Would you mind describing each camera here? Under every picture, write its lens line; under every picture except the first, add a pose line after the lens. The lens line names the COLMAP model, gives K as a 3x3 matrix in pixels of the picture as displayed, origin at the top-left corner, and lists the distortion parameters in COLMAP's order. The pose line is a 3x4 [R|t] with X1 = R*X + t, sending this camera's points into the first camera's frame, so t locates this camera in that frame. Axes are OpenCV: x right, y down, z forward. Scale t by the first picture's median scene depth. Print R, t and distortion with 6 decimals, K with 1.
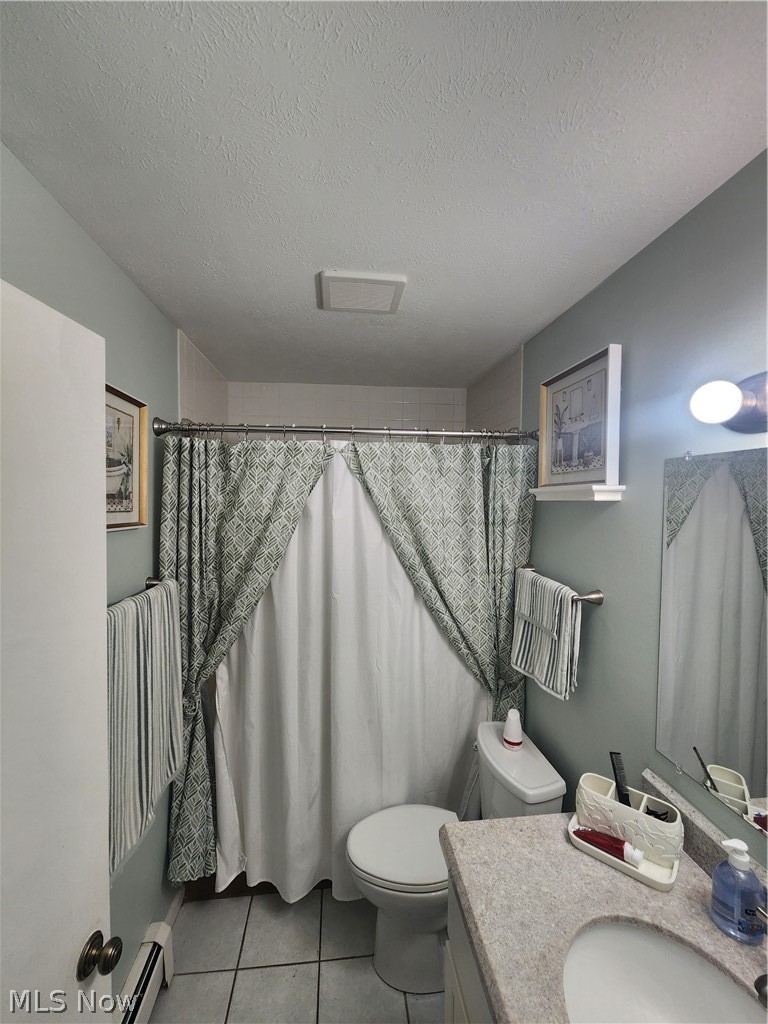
lens RADIAL K [[415.1, 0, 379.9], [0, 415.1, 507.5], [0, 0, 1]] dist [-0.001248, -0.001108]
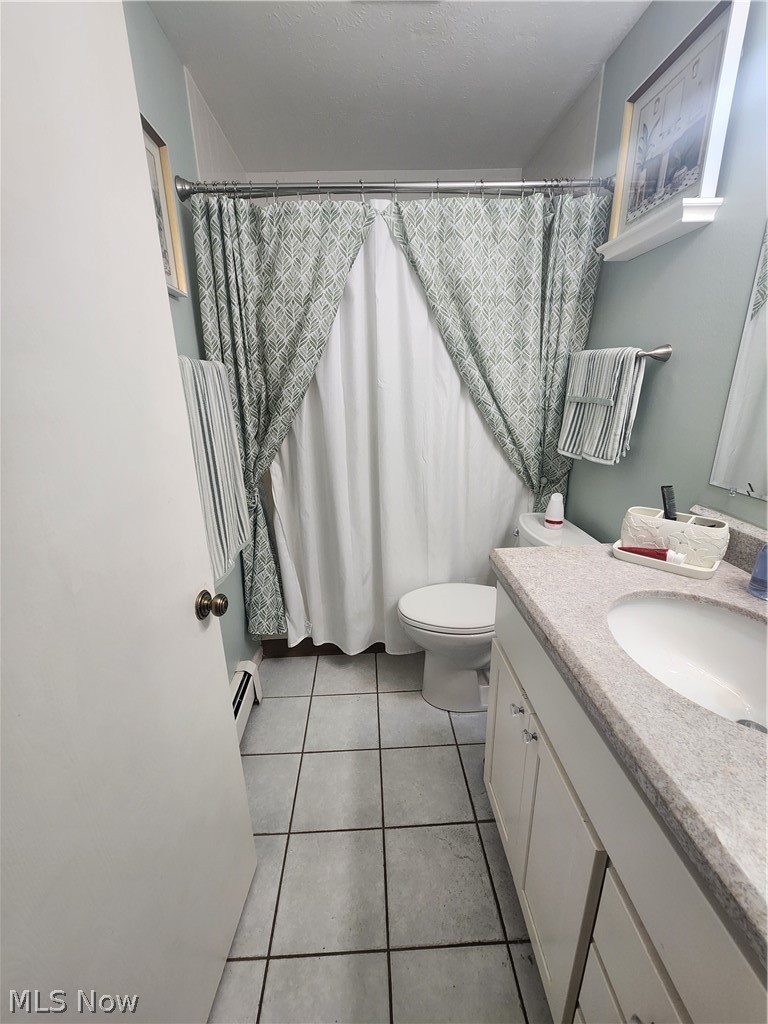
lens RADIAL K [[415.1, 0, 379.9], [0, 415.1, 507.5], [0, 0, 1]] dist [-0.001248, -0.001108]
pose [[0.997384, -0.011766, -0.071326, -0.043510], [0.030939, 0.961214, 0.274064, 0.225876], [0.065335, -0.275553, 0.959063, -0.027044]]
